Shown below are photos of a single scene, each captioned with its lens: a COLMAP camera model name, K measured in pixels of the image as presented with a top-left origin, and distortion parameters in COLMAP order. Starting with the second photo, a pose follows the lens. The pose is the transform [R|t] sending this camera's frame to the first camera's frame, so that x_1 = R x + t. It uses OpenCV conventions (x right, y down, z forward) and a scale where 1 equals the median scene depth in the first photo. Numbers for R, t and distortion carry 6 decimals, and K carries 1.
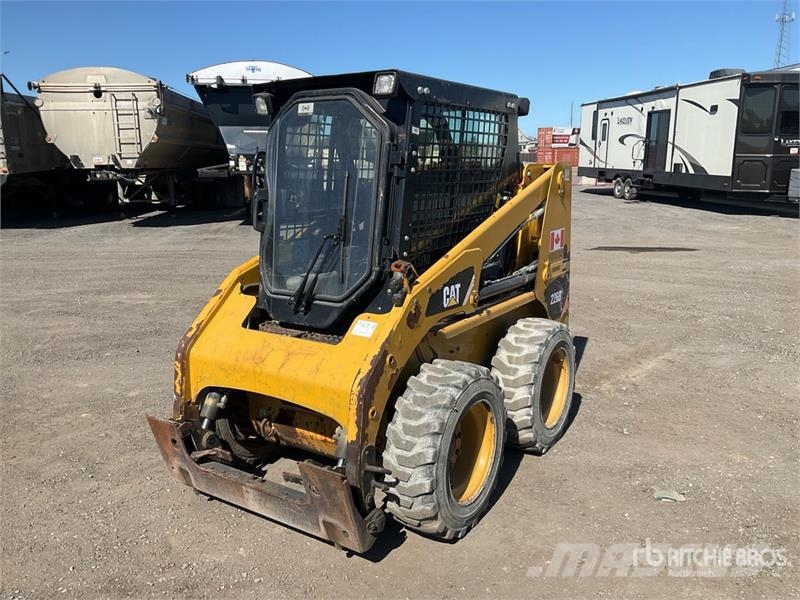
lens RADIAL K [[667.5, 0, 400.0], [0, 667.5, 300.0], [0, 0, 1]] dist [0.011113, -0.001746]
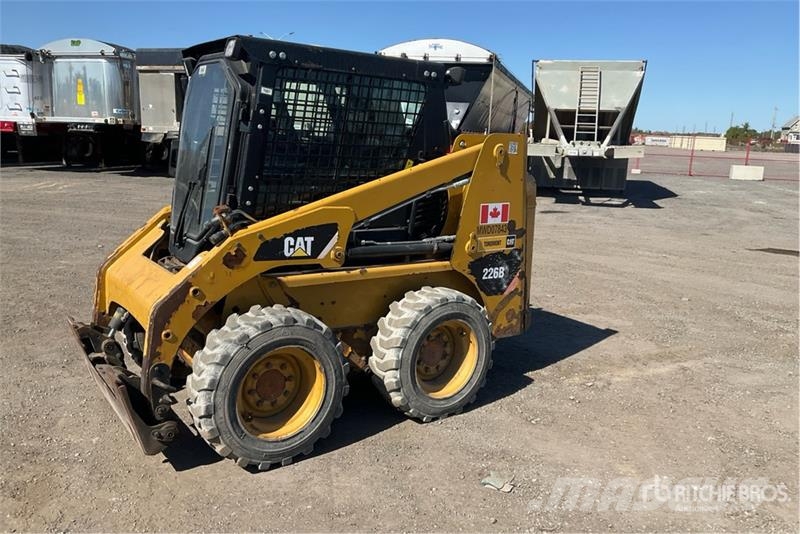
lens RADIAL K [[665.7, 0, 400.0], [0, 665.7, 267.0], [0, 0, 1]] dist [0.044753, -0.092141]
pose [[0.932223, 0.117424, -0.342303, 0.568720], [-0.123710, 0.992312, 0.003493, 0.001428], [0.340081, 0.039090, 0.939583, 0.051363]]
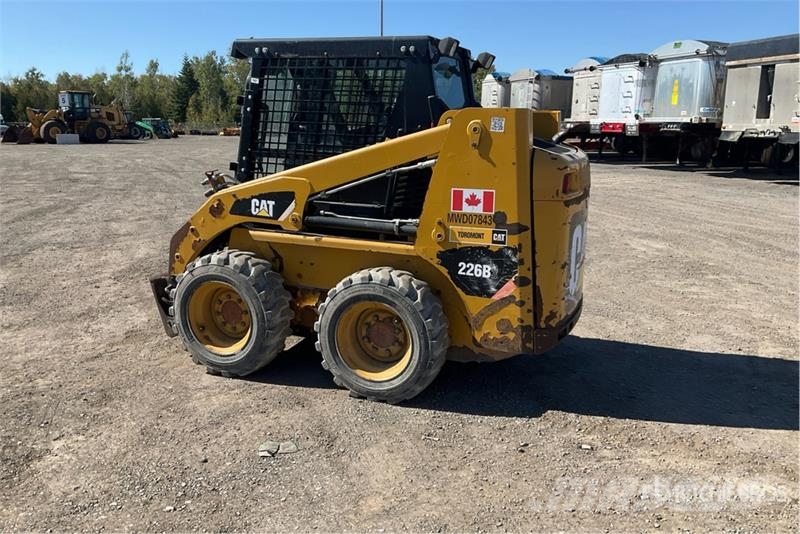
lens RADIAL K [[665.7, 0, 400.0], [0, 665.7, 267.0], [0, 0, 1]] dist [0.044753, -0.092141]
pose [[0.199044, 0.227115, -0.953310, 1.323074], [-0.220200, 0.958265, 0.182319, -0.182292], [0.954931, 0.173629, 0.240747, 0.915620]]
